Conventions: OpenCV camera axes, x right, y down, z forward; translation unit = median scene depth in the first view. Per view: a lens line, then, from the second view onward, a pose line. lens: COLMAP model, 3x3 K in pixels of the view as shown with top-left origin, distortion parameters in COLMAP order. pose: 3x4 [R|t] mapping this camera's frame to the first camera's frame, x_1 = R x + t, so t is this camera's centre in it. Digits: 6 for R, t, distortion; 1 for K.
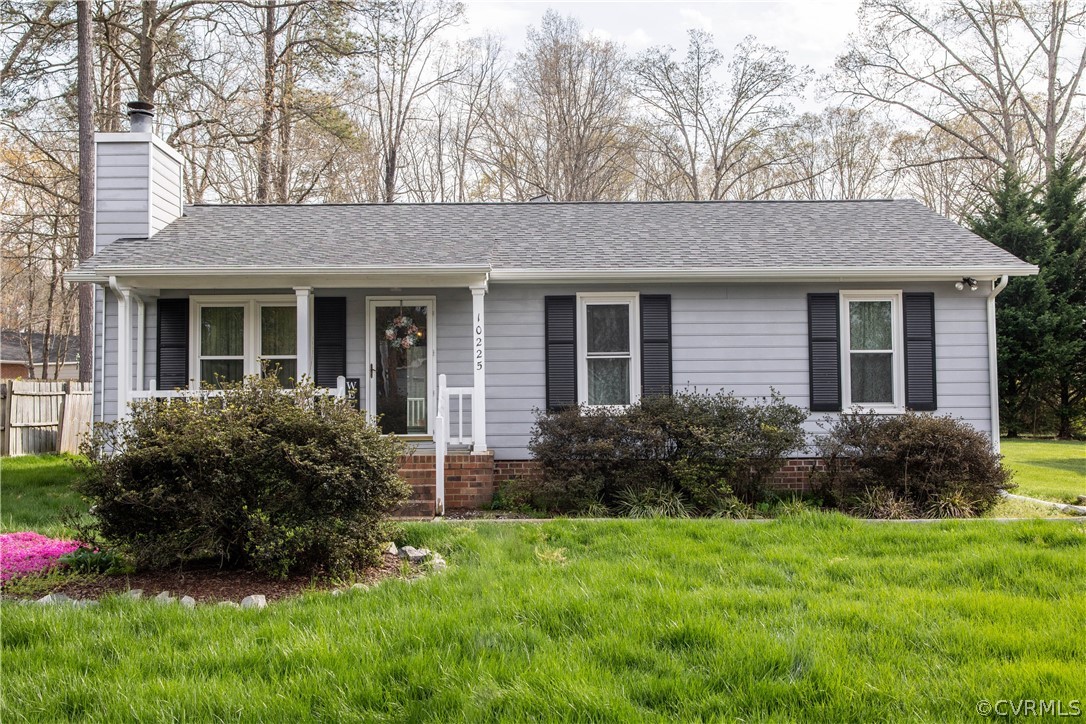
lens RADIAL K [[1075.4, 0, 543.0], [0, 1075.4, 362.0], [0, 0, 1]] dist [0.003884, 0.012073]
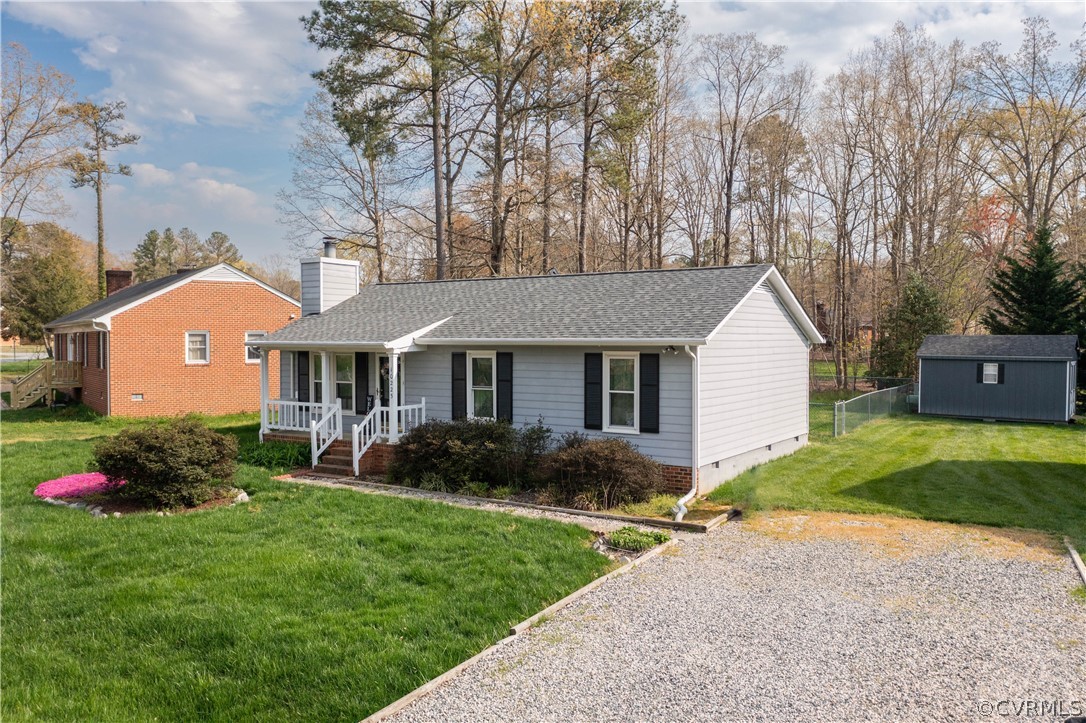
lens RADIAL K [[872.7, 0, 543.0], [0, 872.7, 361.5], [0, 0, 1]] dist [-0.001232, -0.001408]
pose [[0.830138, 0.023390, -0.557068, 0.907583], [0.018680, 0.997392, 0.069716, -0.142062], [0.557245, -0.068280, 0.827536, -0.077740]]
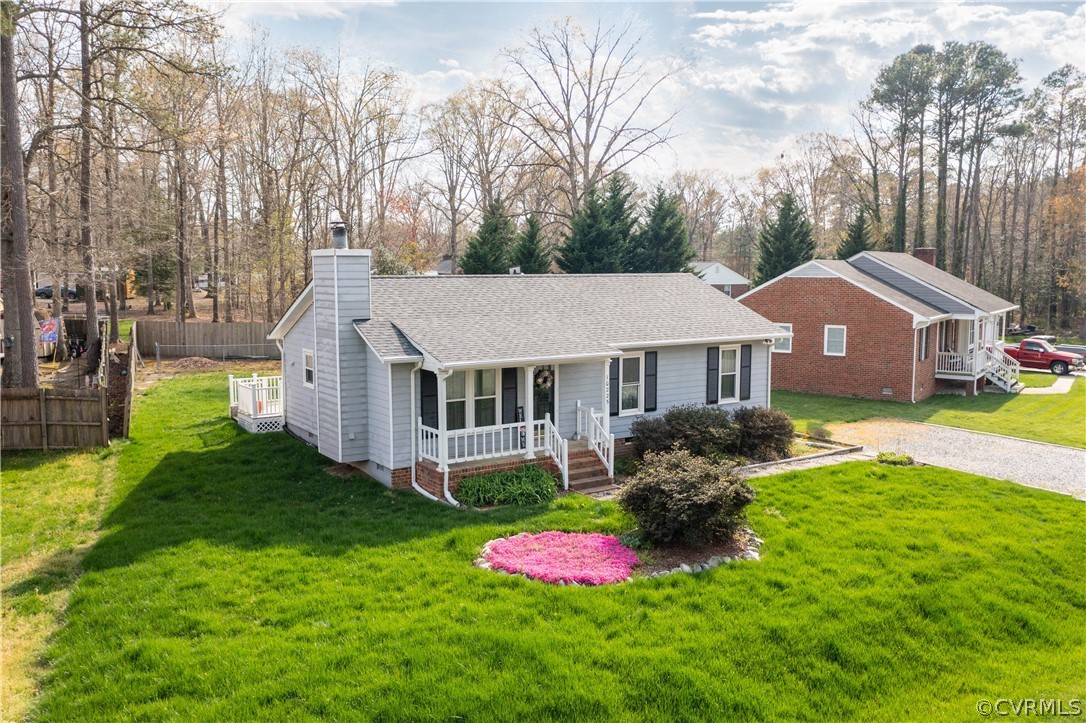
lens RADIAL K [[872.7, 0, 543.0], [0, 872.7, 361.5], [0, 0, 1]] dist [-0.001232, -0.001408]
pose [[0.837904, -0.050401, 0.543486, -0.923966], [-0.029036, 0.990202, 0.136592, -0.256375], [-0.545045, -0.130232, 0.828230, -0.203911]]
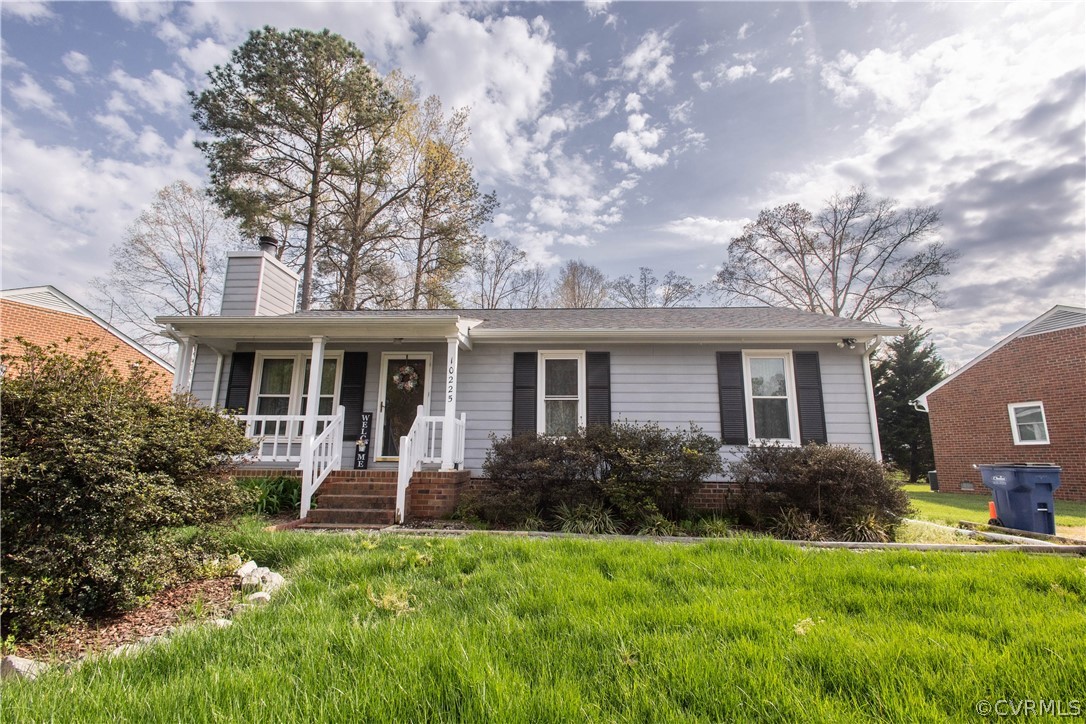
lens RADIAL K [[500.0, 0, 540.2], [0, 500.0, 358.8], [0, 0, 1]] dist [0.005704, 0.000424]
pose [[0.997247, 0.005695, -0.073930, 0.080109], [-0.017633, 0.986656, -0.161859, 0.046093], [0.072022, 0.162717, 0.984041, 0.398576]]
